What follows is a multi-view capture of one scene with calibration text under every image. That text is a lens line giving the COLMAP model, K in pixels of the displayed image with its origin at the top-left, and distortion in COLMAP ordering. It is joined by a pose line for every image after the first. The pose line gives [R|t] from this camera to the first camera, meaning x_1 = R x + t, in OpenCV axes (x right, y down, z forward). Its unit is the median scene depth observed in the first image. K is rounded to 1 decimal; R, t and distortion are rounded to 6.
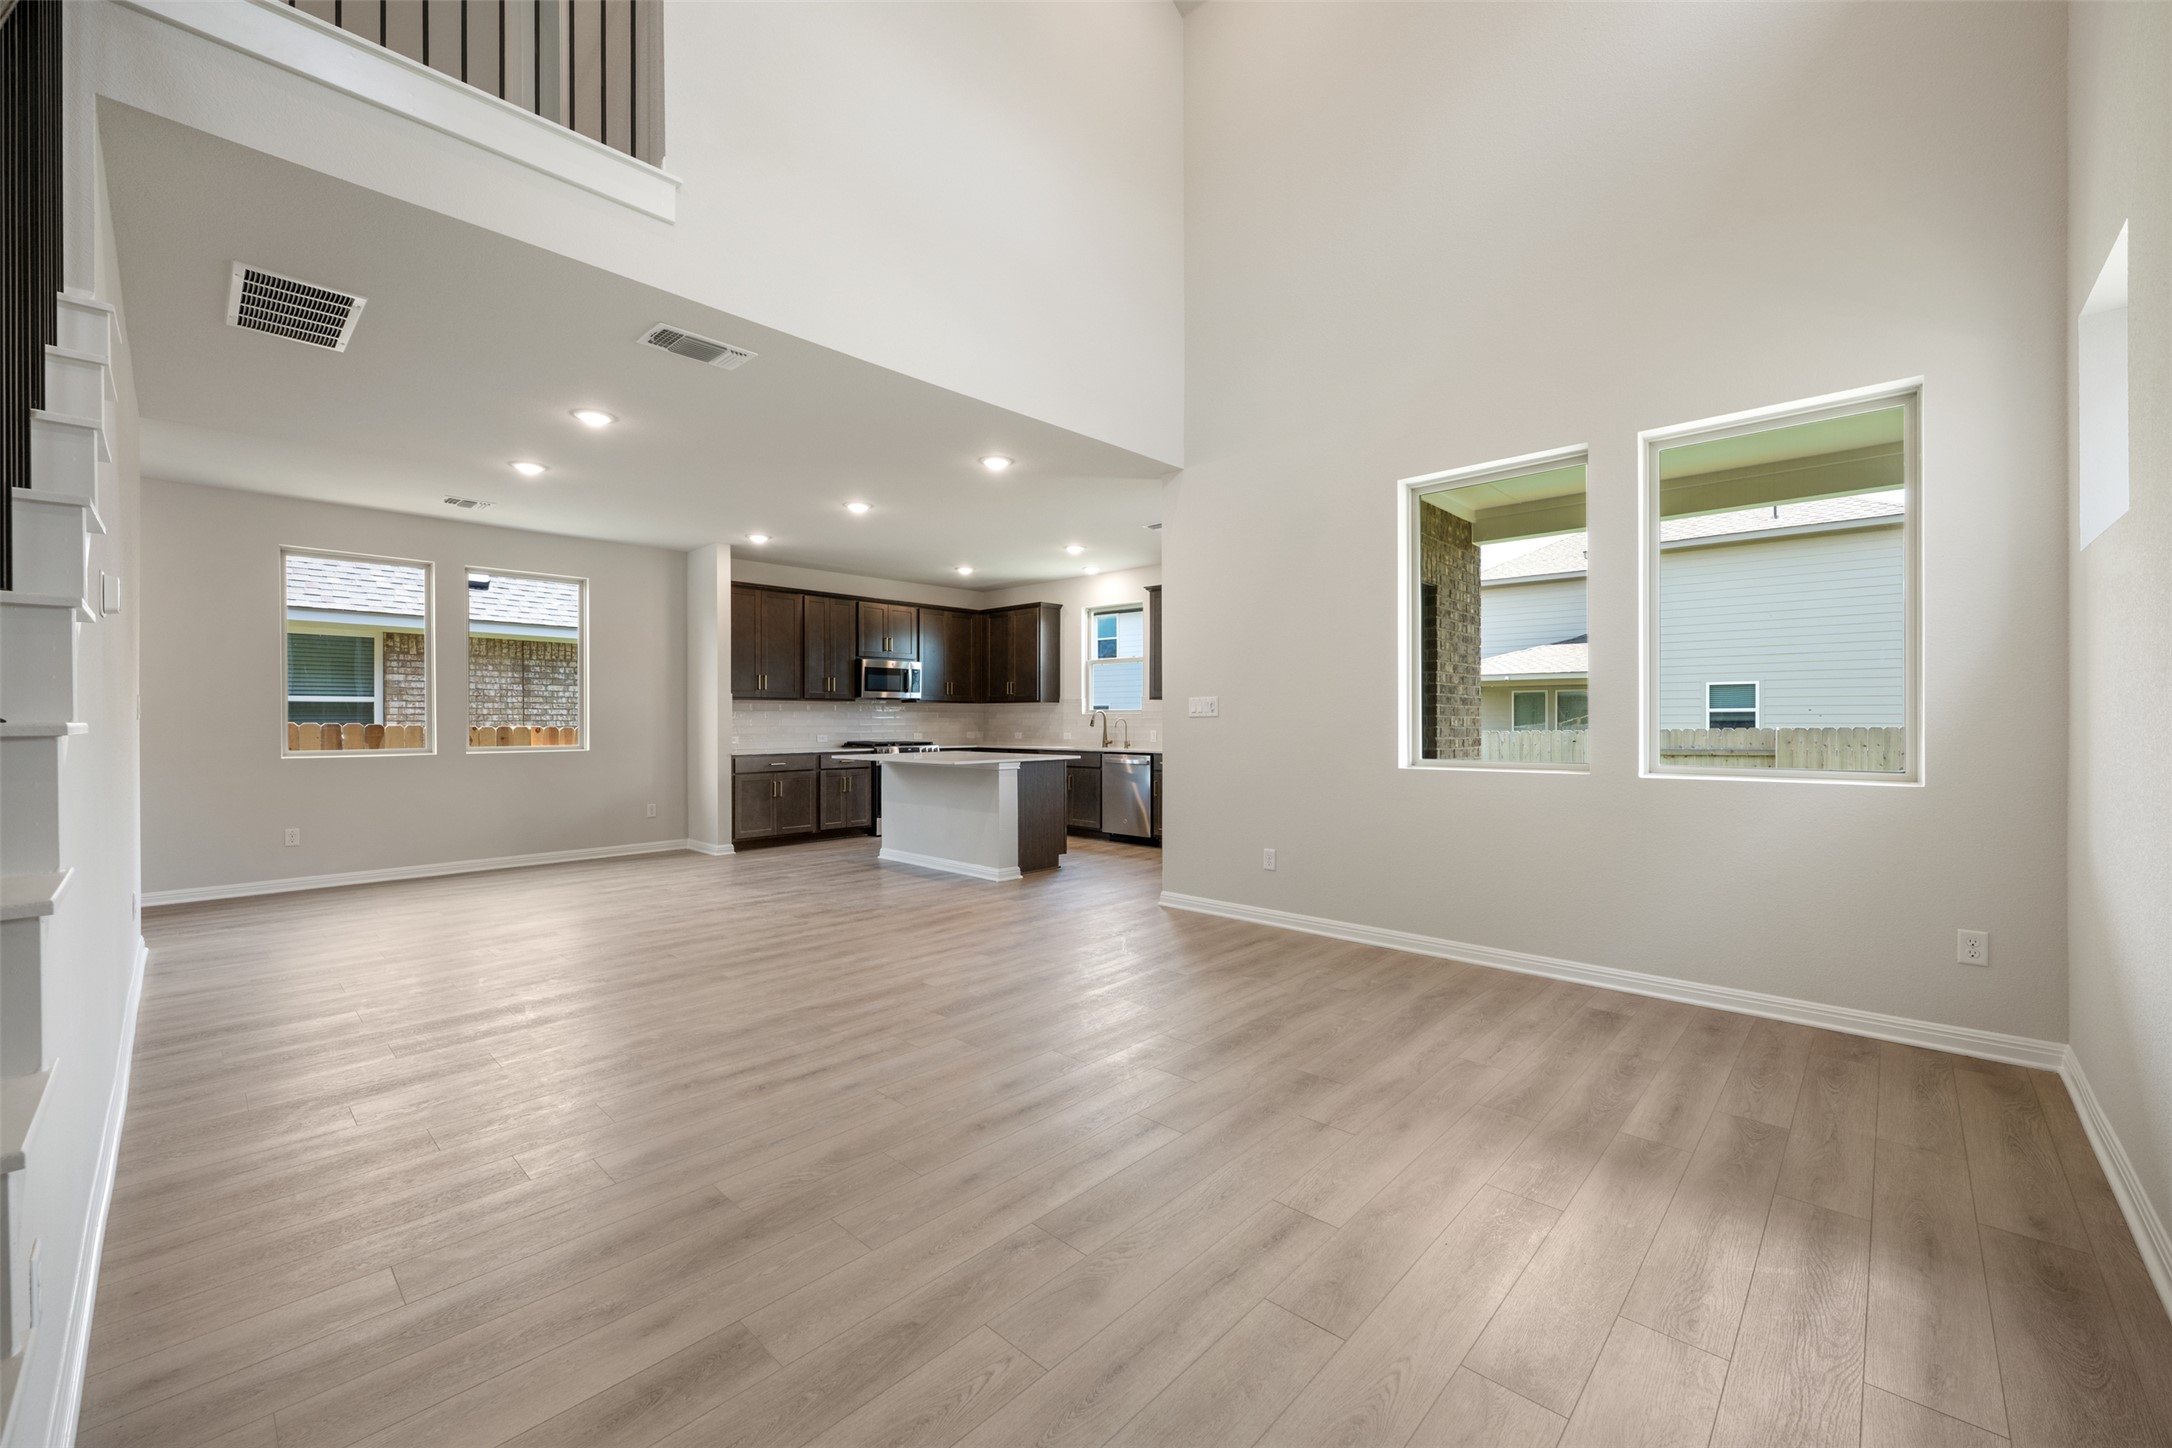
lens RADIAL K [[857.1, 0, 1084.7], [0, 857.1, 723.0], [0, 0, 1]] dist [-0.000080, -0.000059]
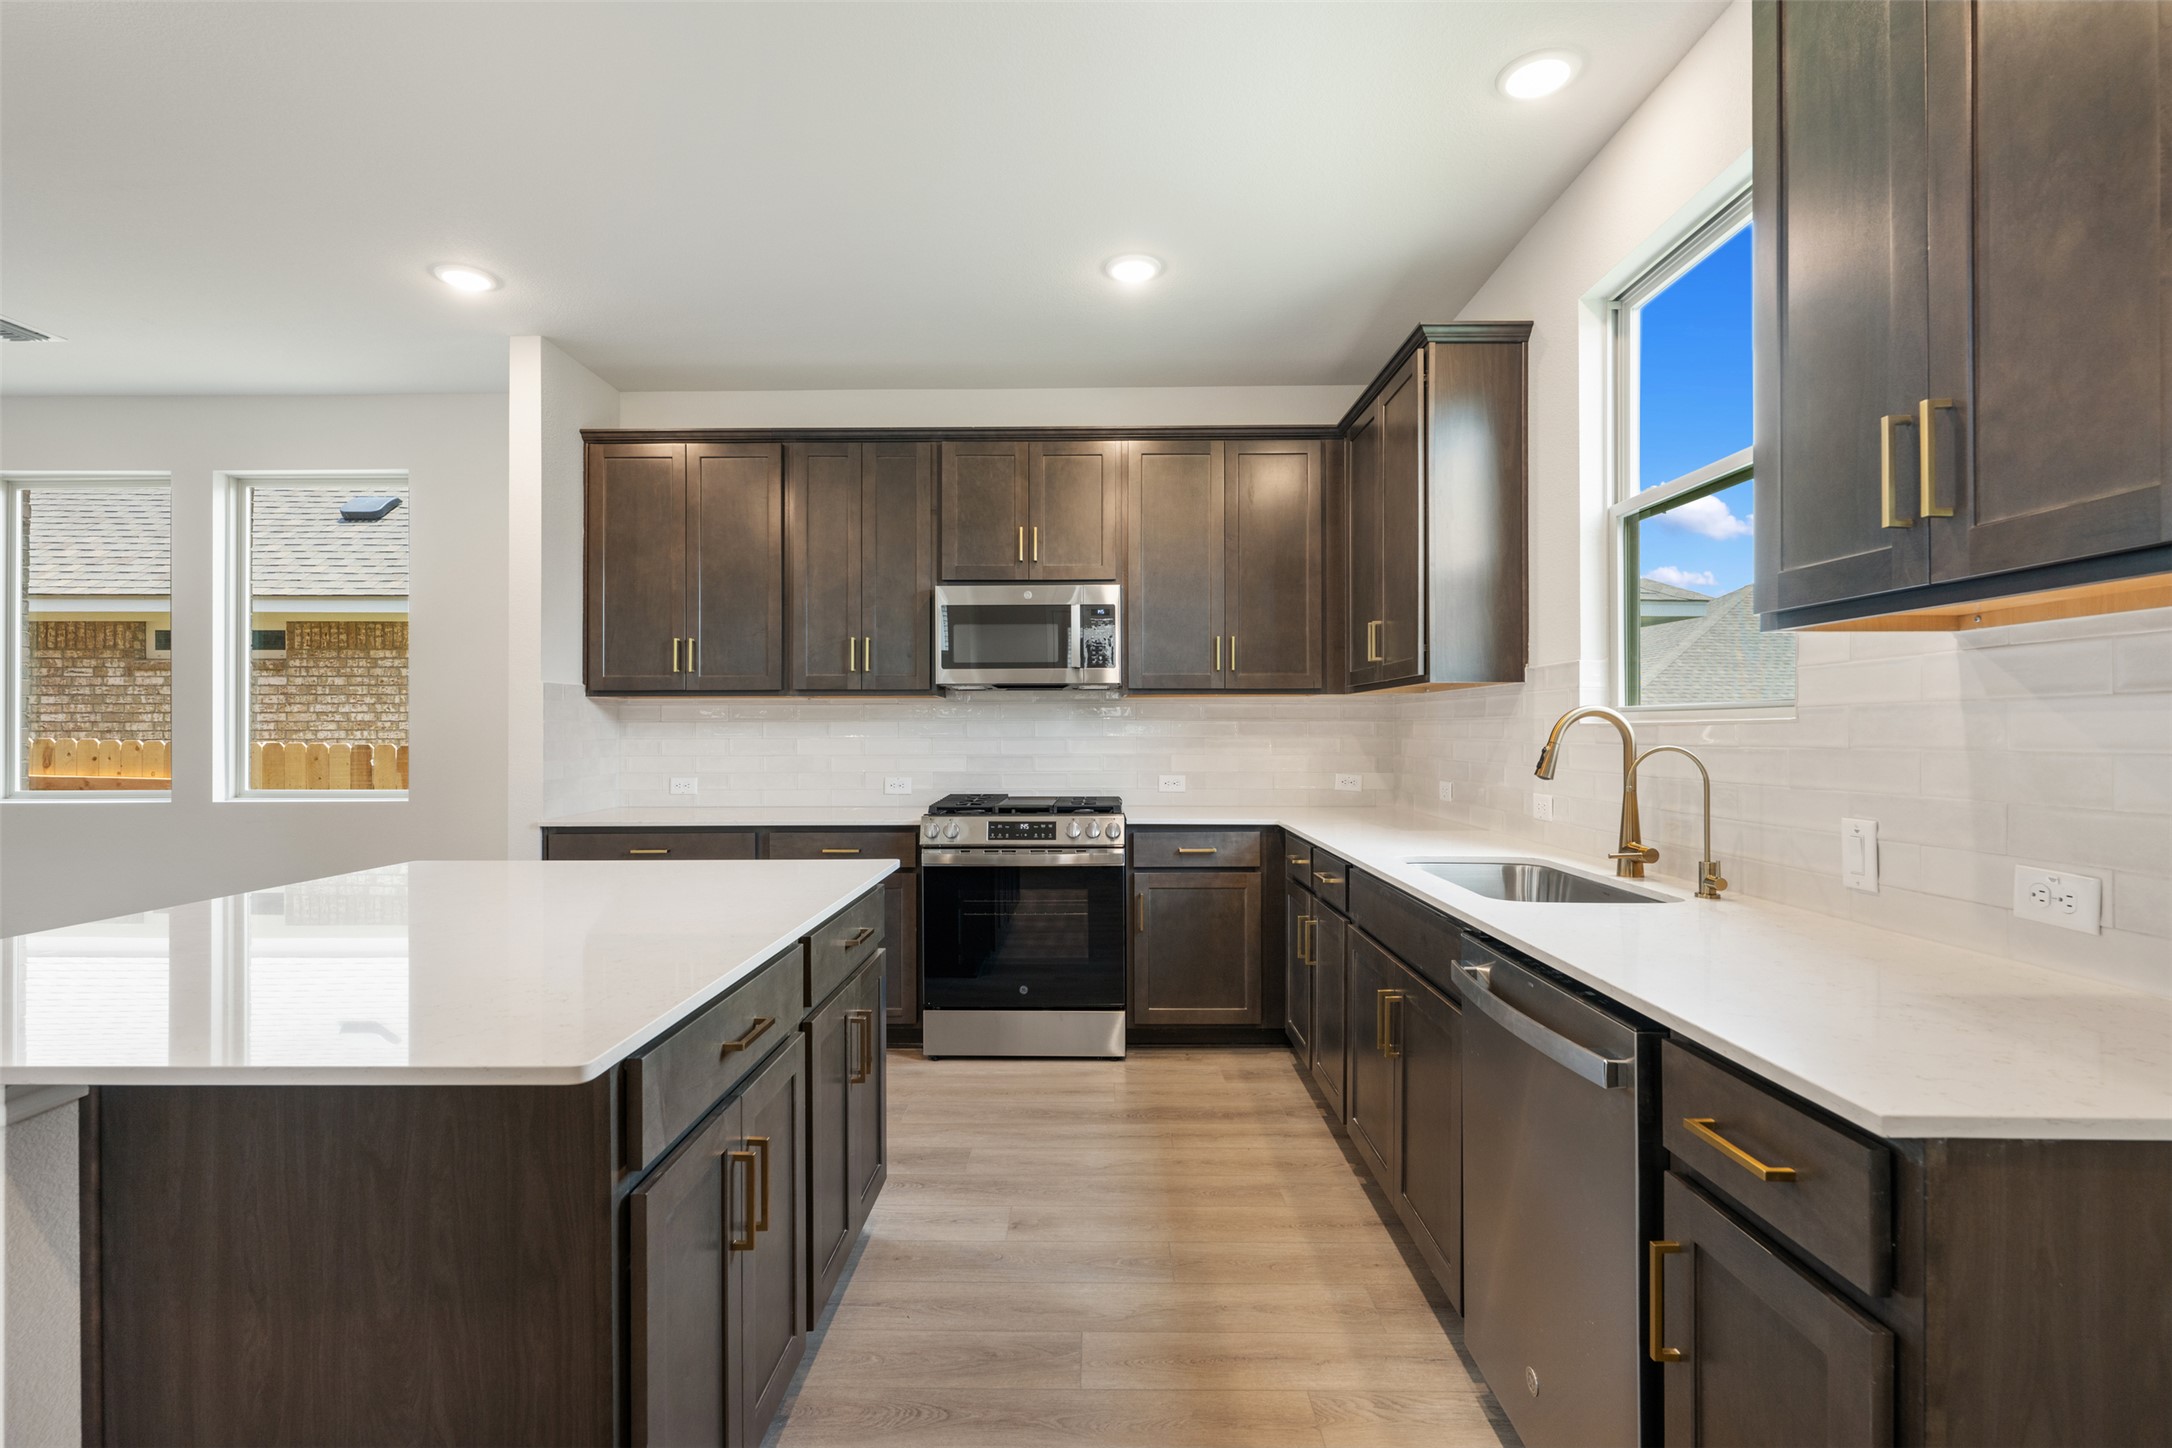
lens RADIAL K [[1001.3, 0, 1086.0], [0, 1001.3, 724.0], [0, 0, 1]] dist [-0.001660, 0.000177]
pose [[0.681585, -0.005931, -0.731715, 0.121544], [-0.000747, 0.999961, -0.008801, -0.008093], [0.731738, 0.006545, 0.681554, 0.755206]]
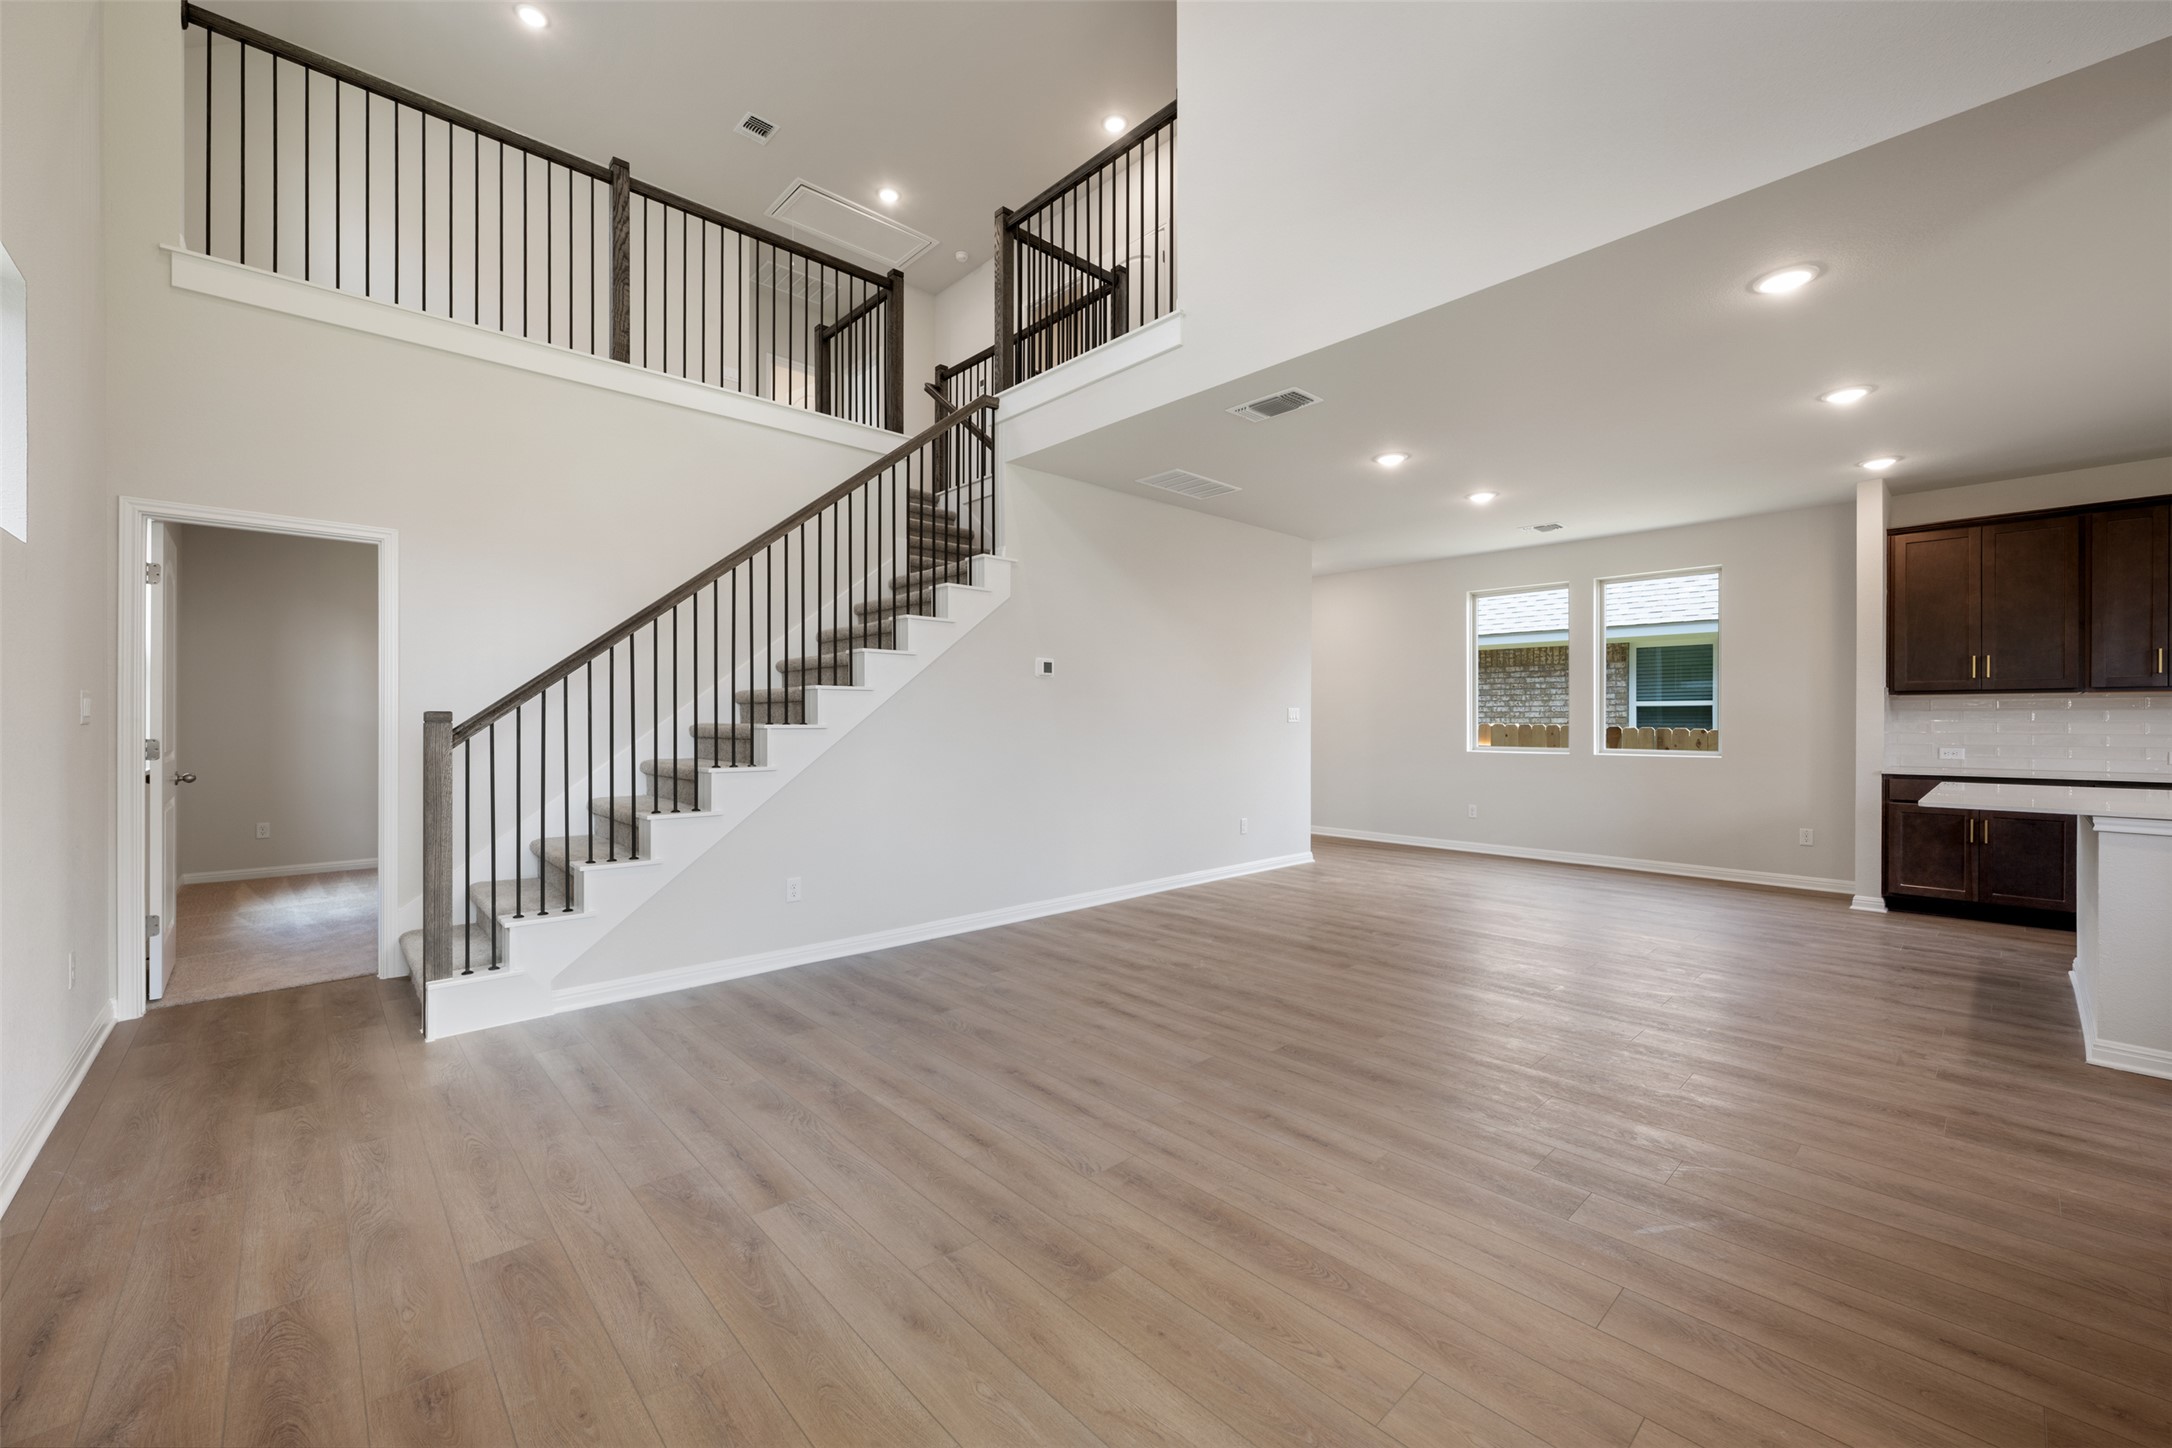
lens RADIAL K [[857.1, 0, 1084.7], [0, 857.1, 723.0], [0, 0, 1]] dist [-0.000080, -0.000059]
pose [[-0.066165, 0.003077, -0.997804, 0.300806], [-0.004669, 0.999983, 0.003393, -0.003307], [0.997798, 0.004883, -0.066149, 0.338912]]
